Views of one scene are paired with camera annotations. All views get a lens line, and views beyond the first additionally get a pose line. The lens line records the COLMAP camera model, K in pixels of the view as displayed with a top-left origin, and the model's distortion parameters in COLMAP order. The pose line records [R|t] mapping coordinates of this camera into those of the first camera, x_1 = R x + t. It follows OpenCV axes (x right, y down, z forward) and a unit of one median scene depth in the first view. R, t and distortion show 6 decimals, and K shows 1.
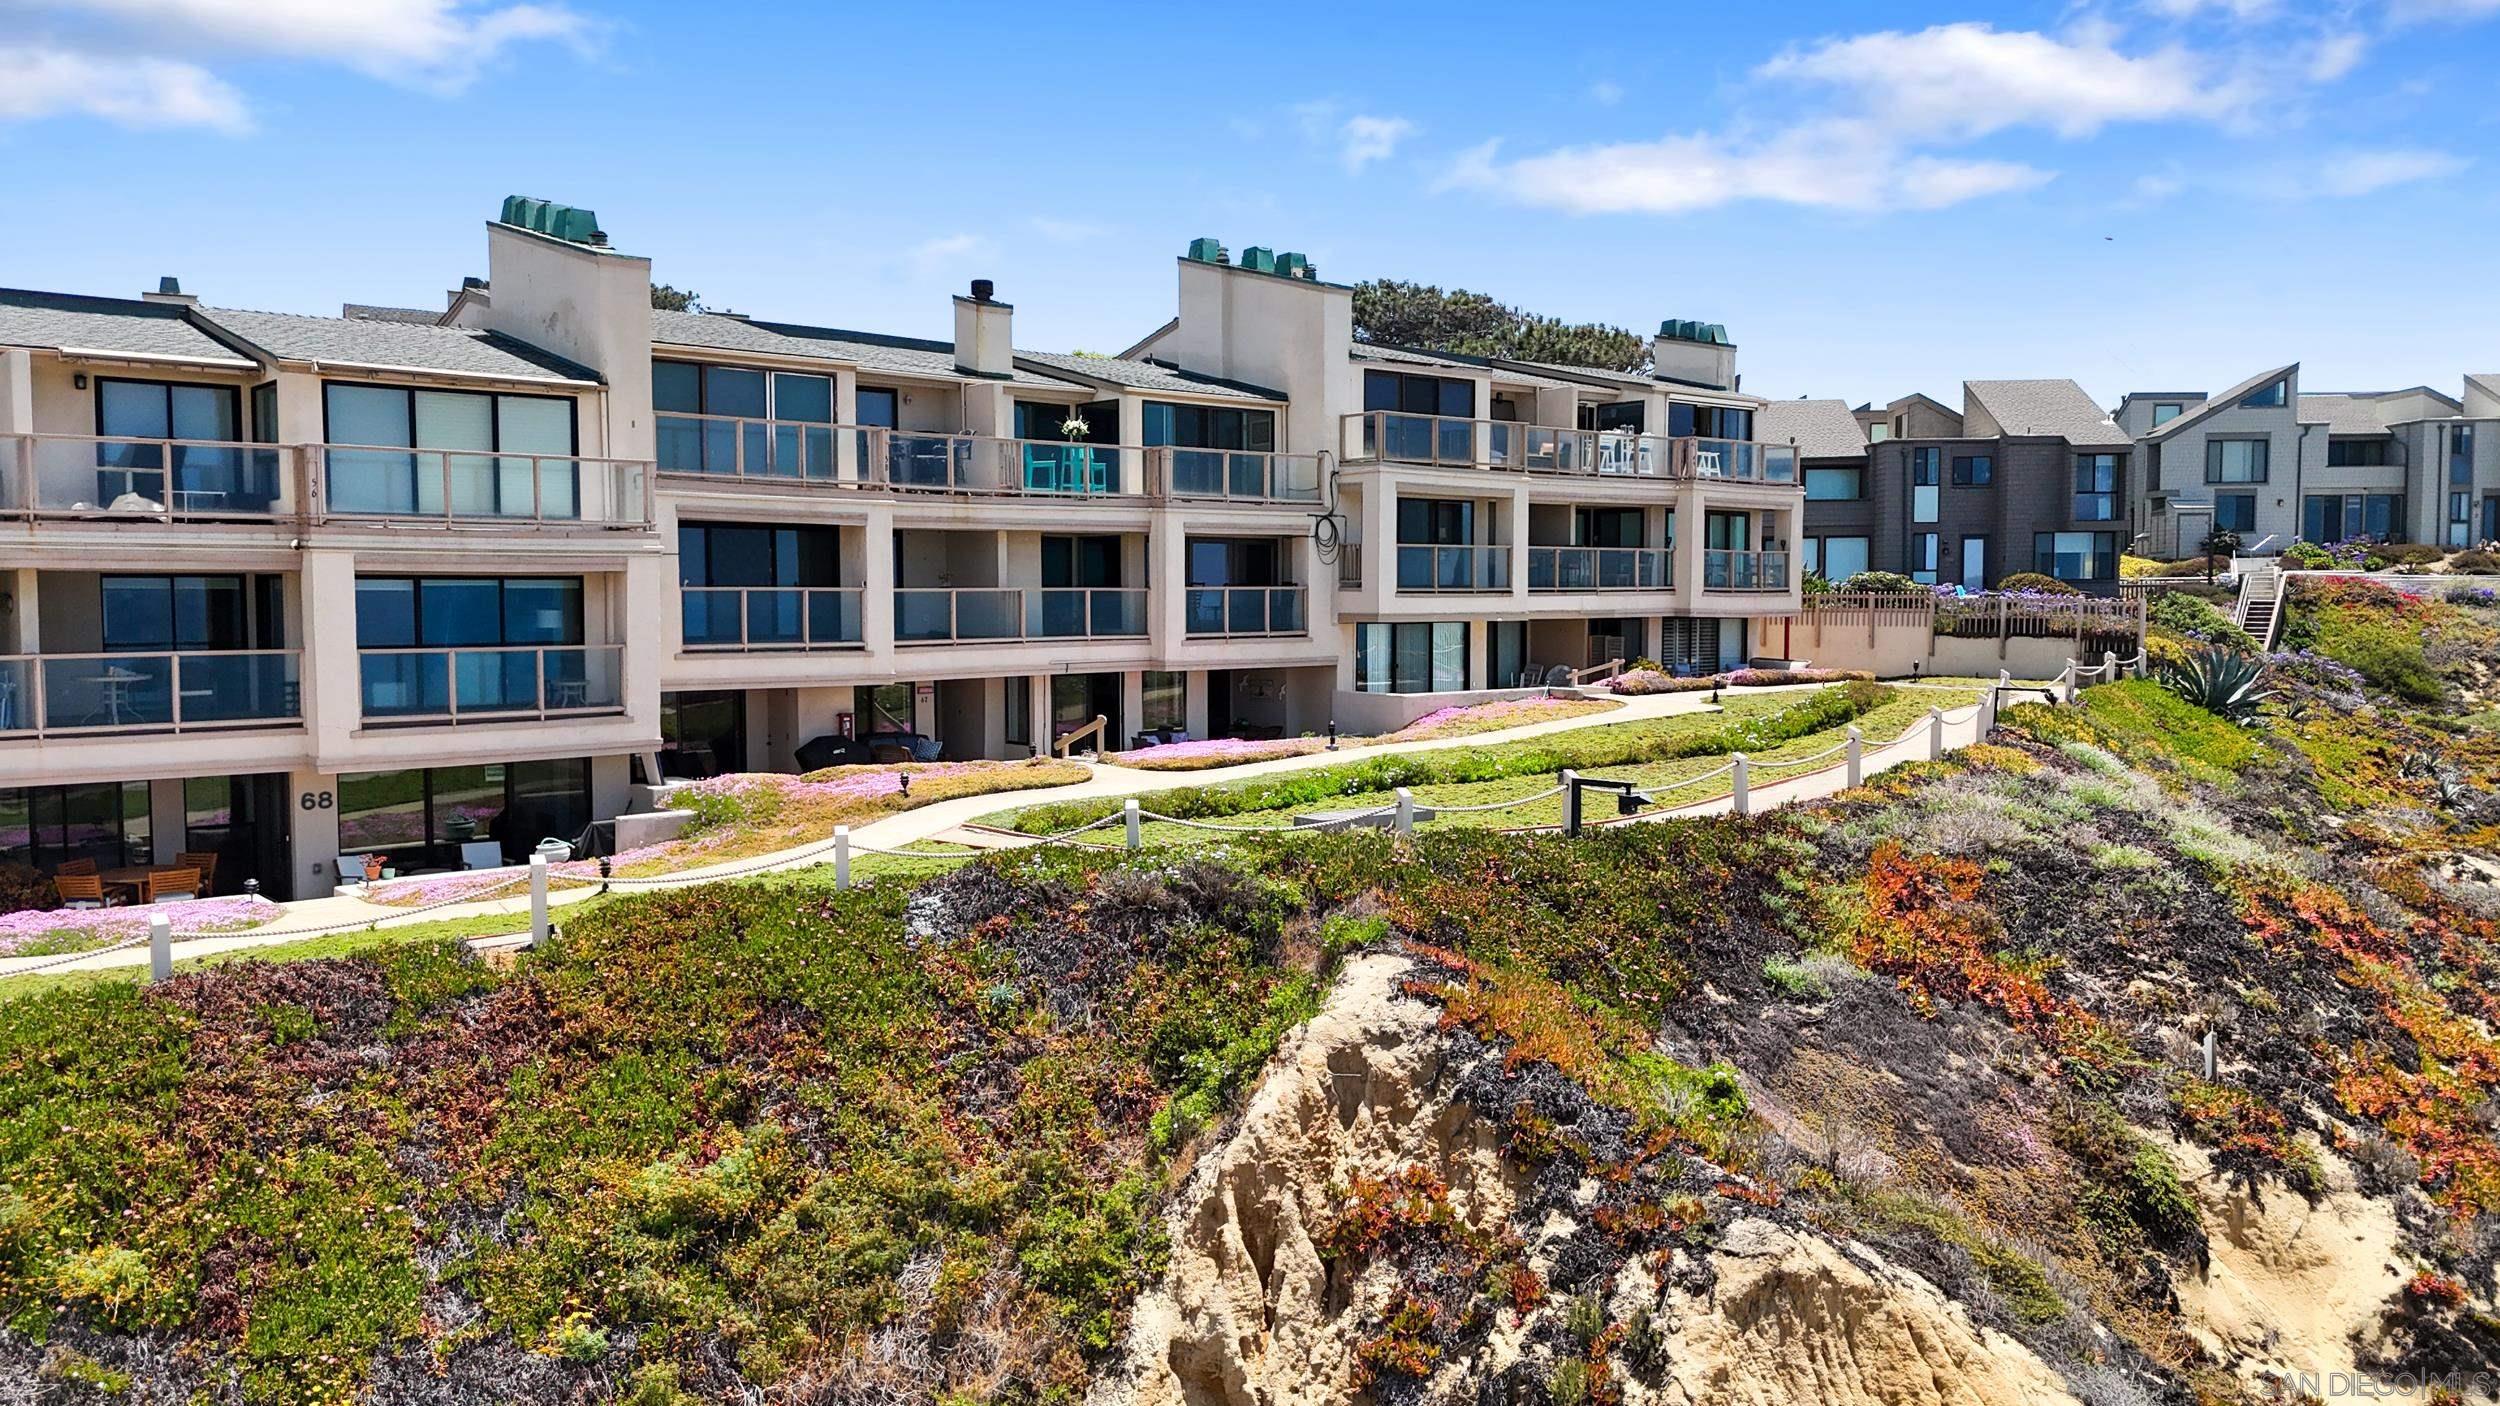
lens RADIAL K [[1867.9, 0, 1250.5], [0, 1867.9, 698.8], [0, 0, 1]] dist [0.047949, -0.010697]
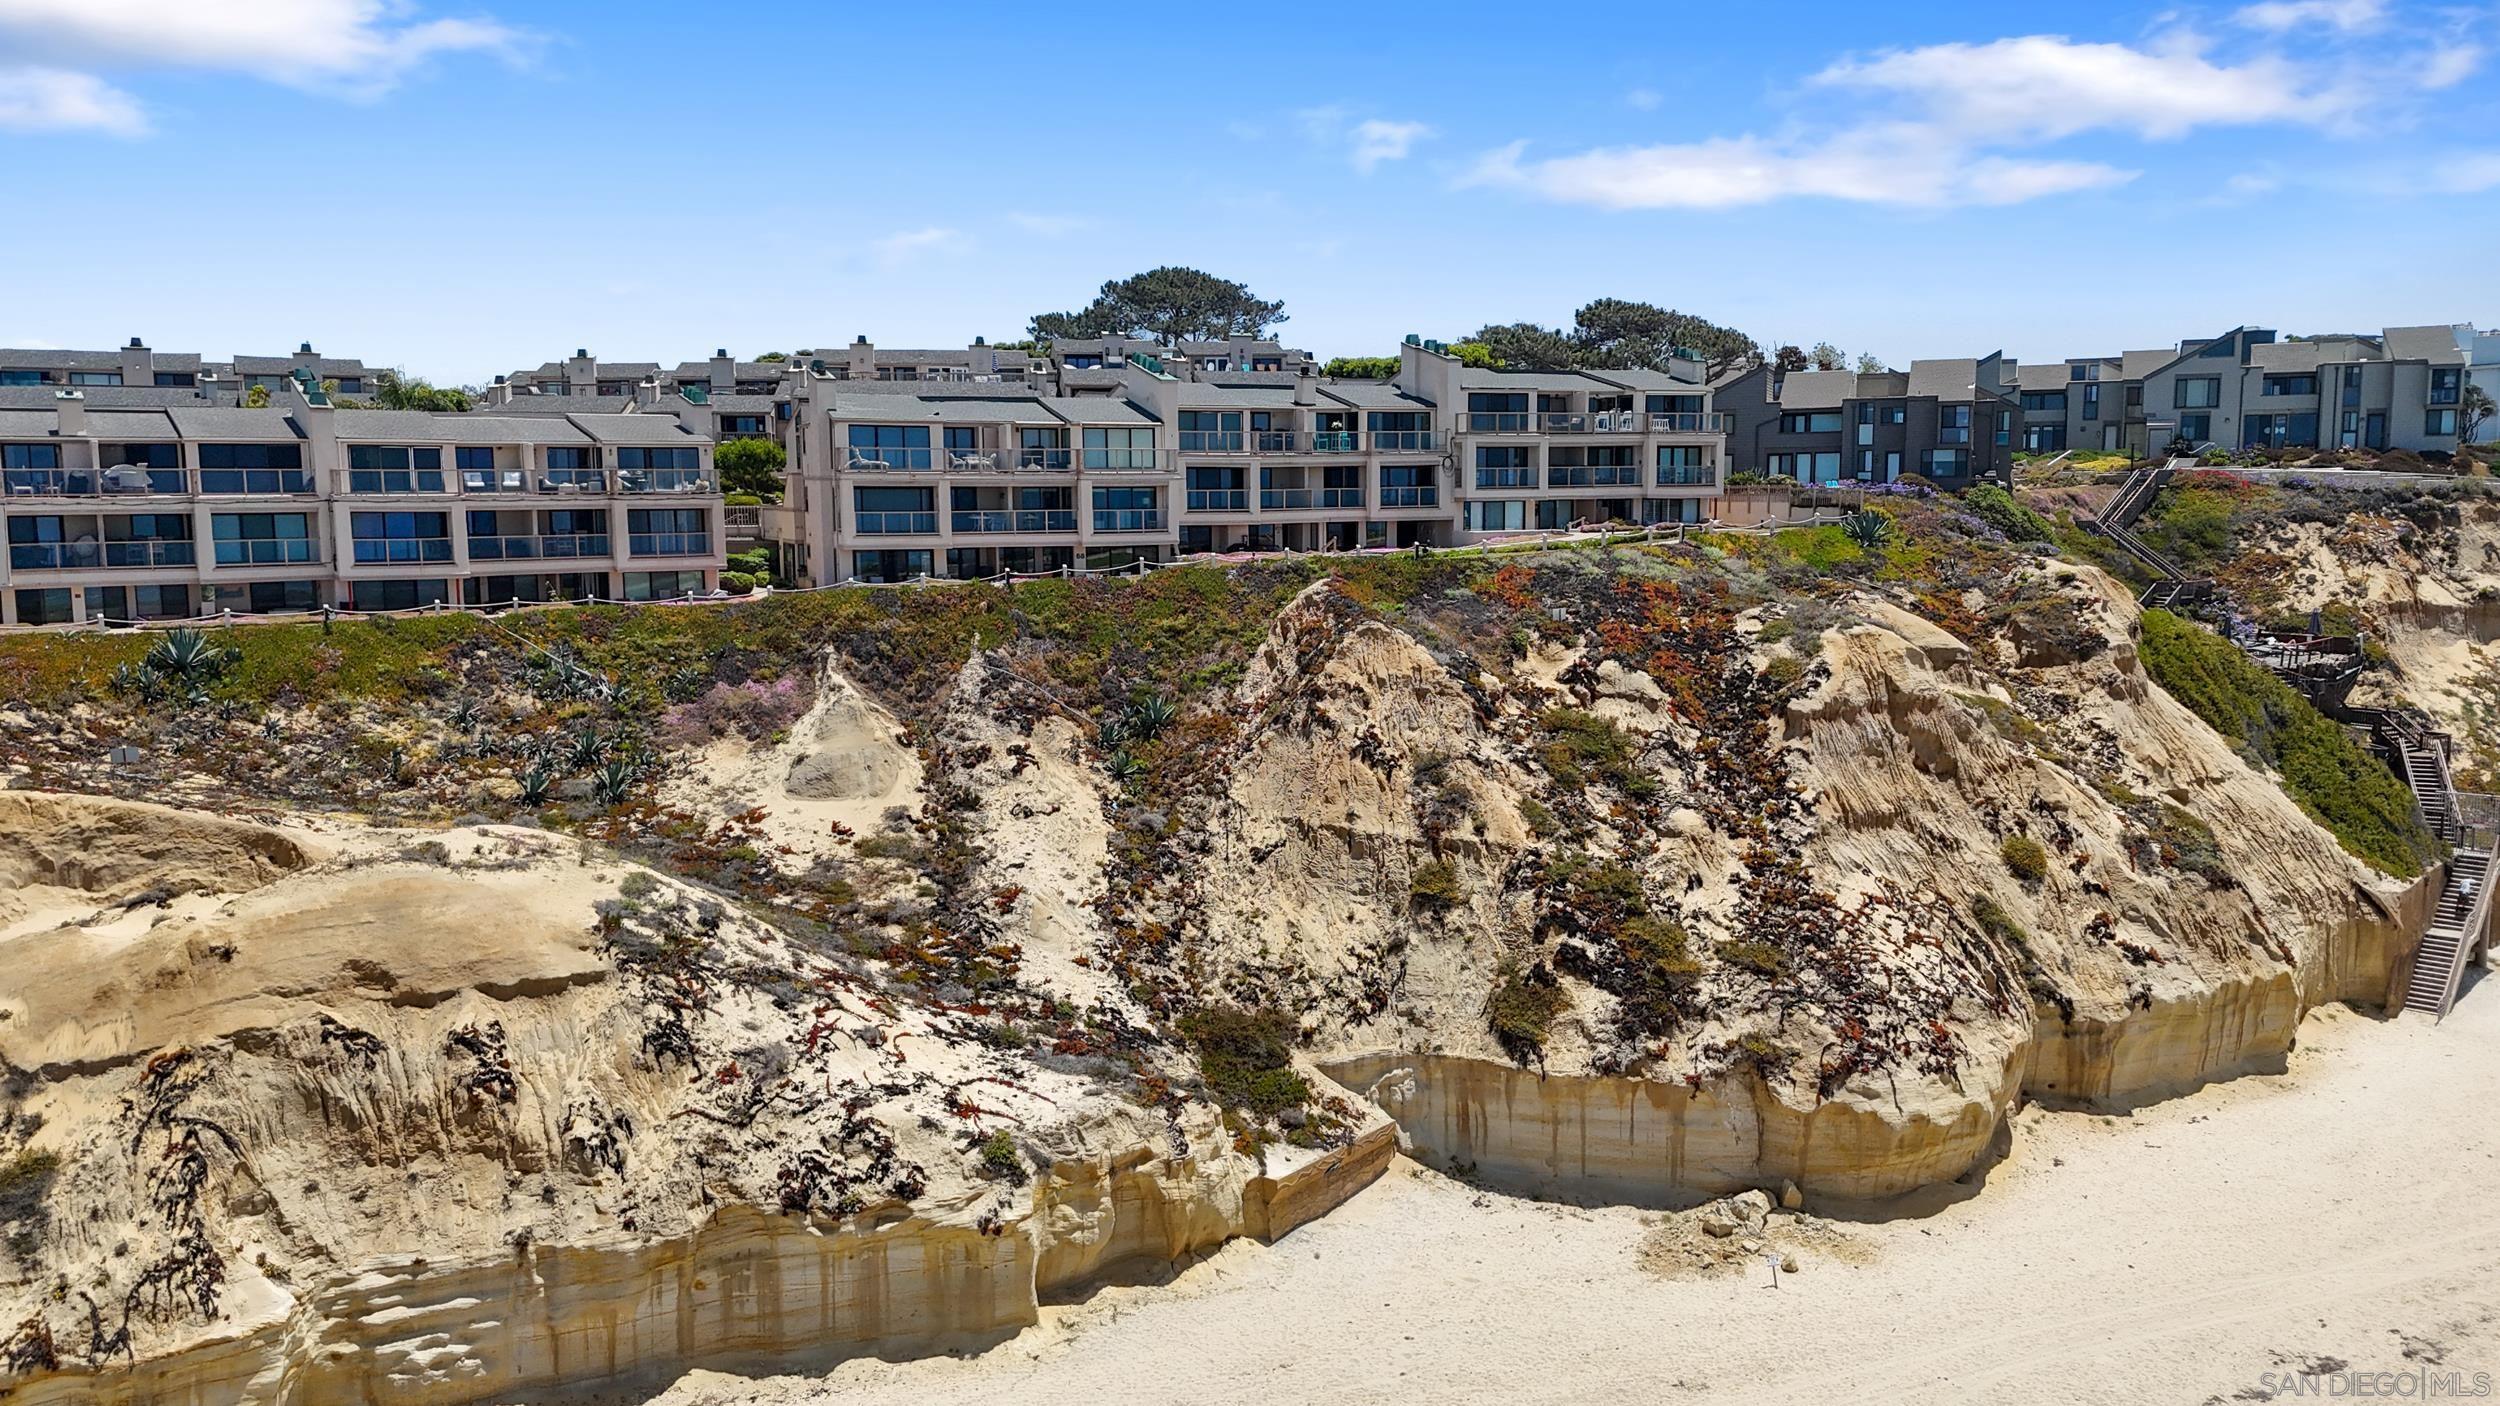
lens RADIAL K [[1867.9, 0, 1250.7], [0, 1867.9, 691.6], [0, 0, 1]] dist [0.047949, -0.010697]
pose [[0.953602, 0.027239, -0.299835, 0.563030], [-0.010105, 0.998233, 0.058547, 0.069603], [0.300900, -0.052801, 0.952193, -1.476103]]
